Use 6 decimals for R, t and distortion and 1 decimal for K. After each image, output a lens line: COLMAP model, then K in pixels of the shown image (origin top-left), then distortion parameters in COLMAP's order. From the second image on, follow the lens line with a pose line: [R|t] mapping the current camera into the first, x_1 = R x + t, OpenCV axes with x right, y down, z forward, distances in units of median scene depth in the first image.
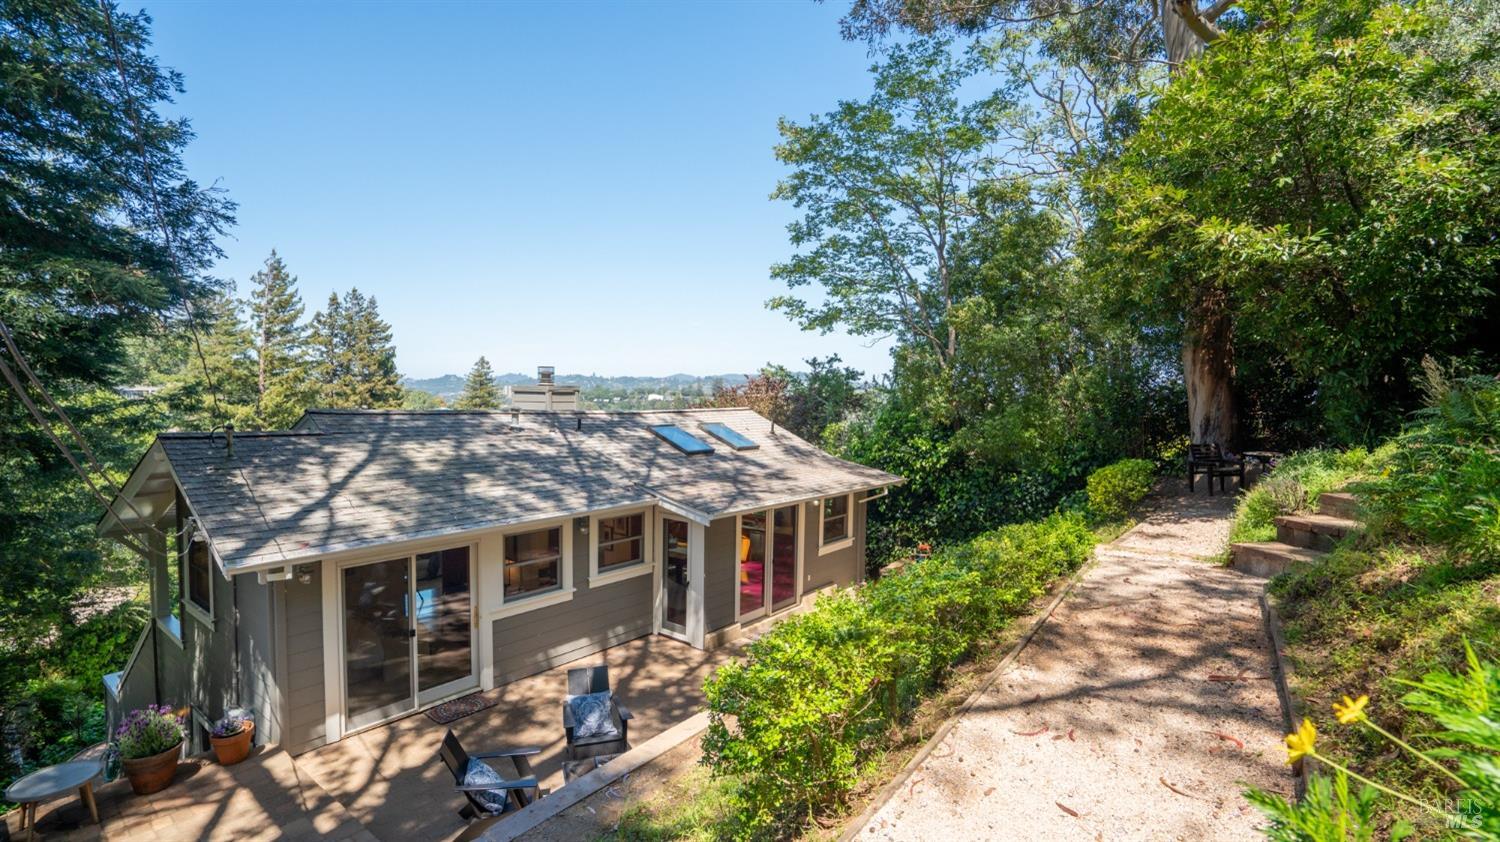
lens RADIAL K [[696.4, 0, 732.4], [0, 696.4, 436.4], [0, 0, 1]] dist [0.001824, 0.000514]
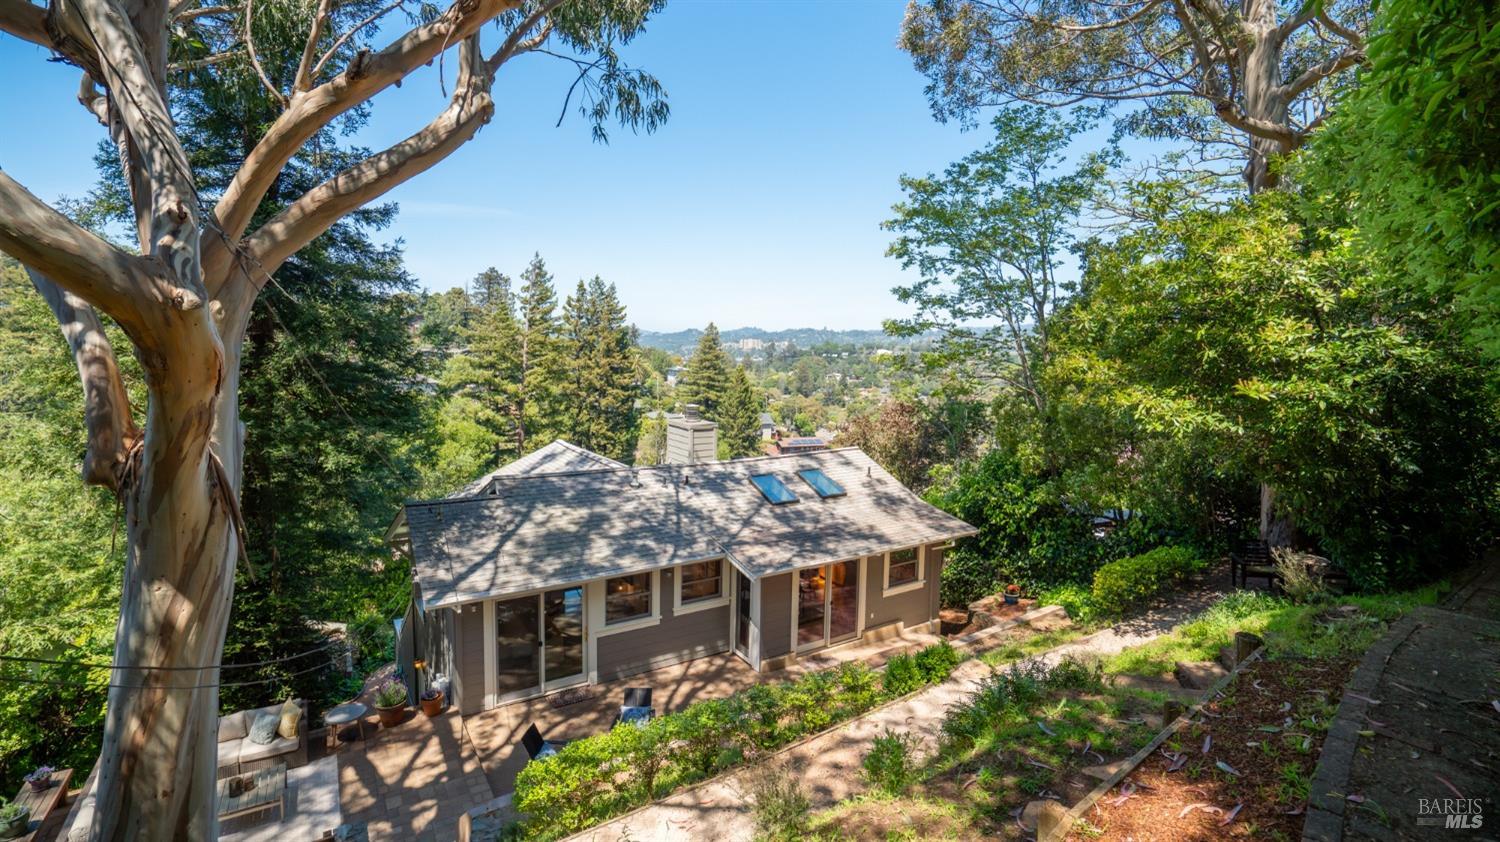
lens RADIAL K [[693.8, 0, 731.8], [0, 693.8, 409.7], [0, 0, 1]] dist [-0.000722, 0.000153]
pose [[0.947922, 0.022682, -0.317694, 0.286355], [-0.014641, 0.999510, 0.027675, -0.197945], [0.318165, -0.021582, 0.947789, -0.199568]]
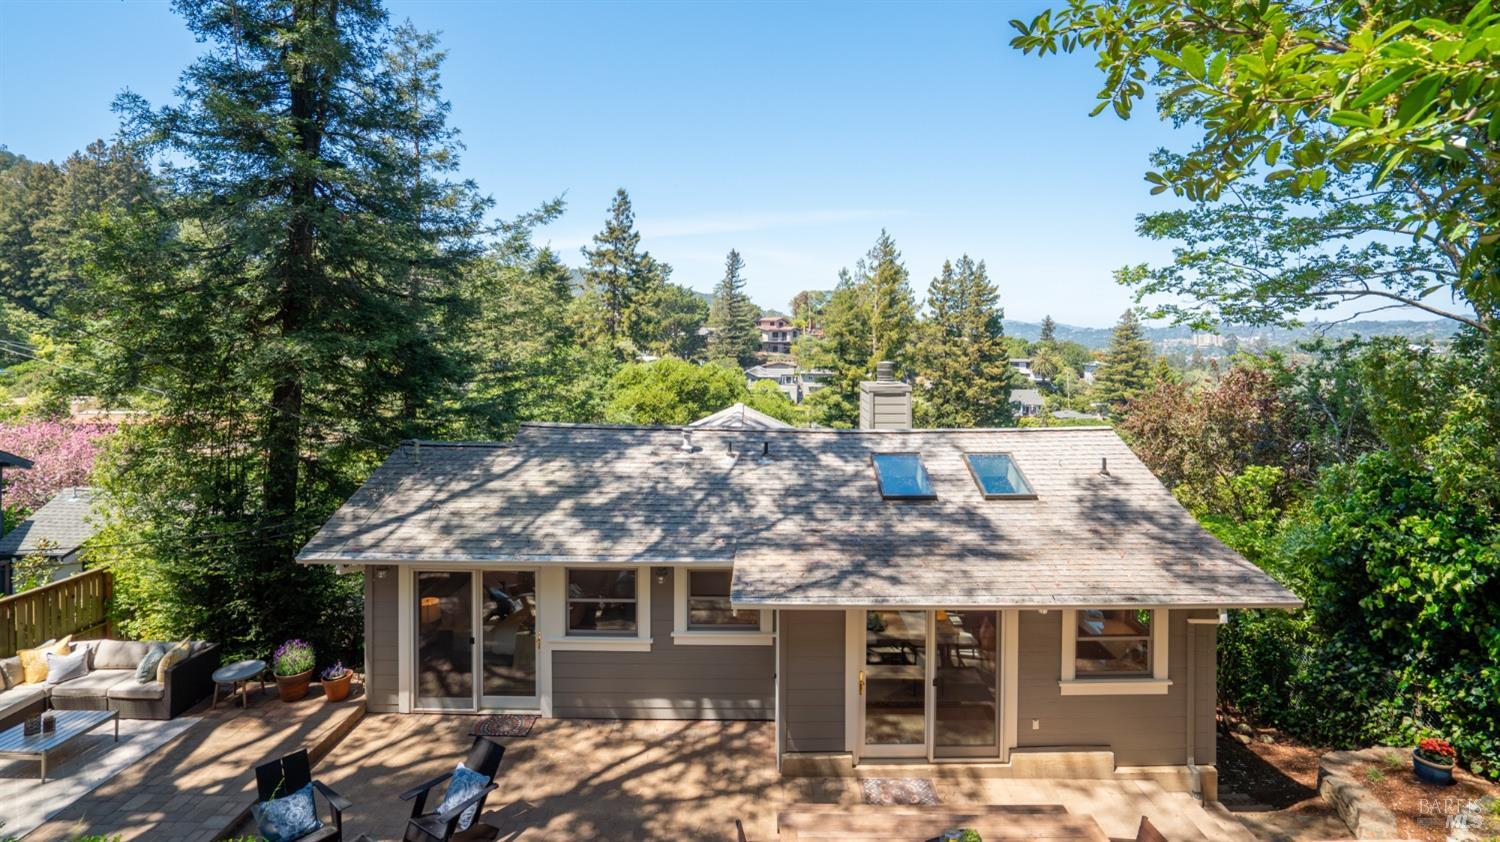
lens RADIAL K [[703.7, 0, 734.1], [0, 703.7, 361.1], [0, 0, 1]] dist [-0.017187, 0.000338]
pose [[0.630133, 0.009421, -0.776430, 0.488404], [-0.039685, 0.999010, -0.020086, -0.117011], [0.775472, 0.043470, 0.629883, 0.436844]]
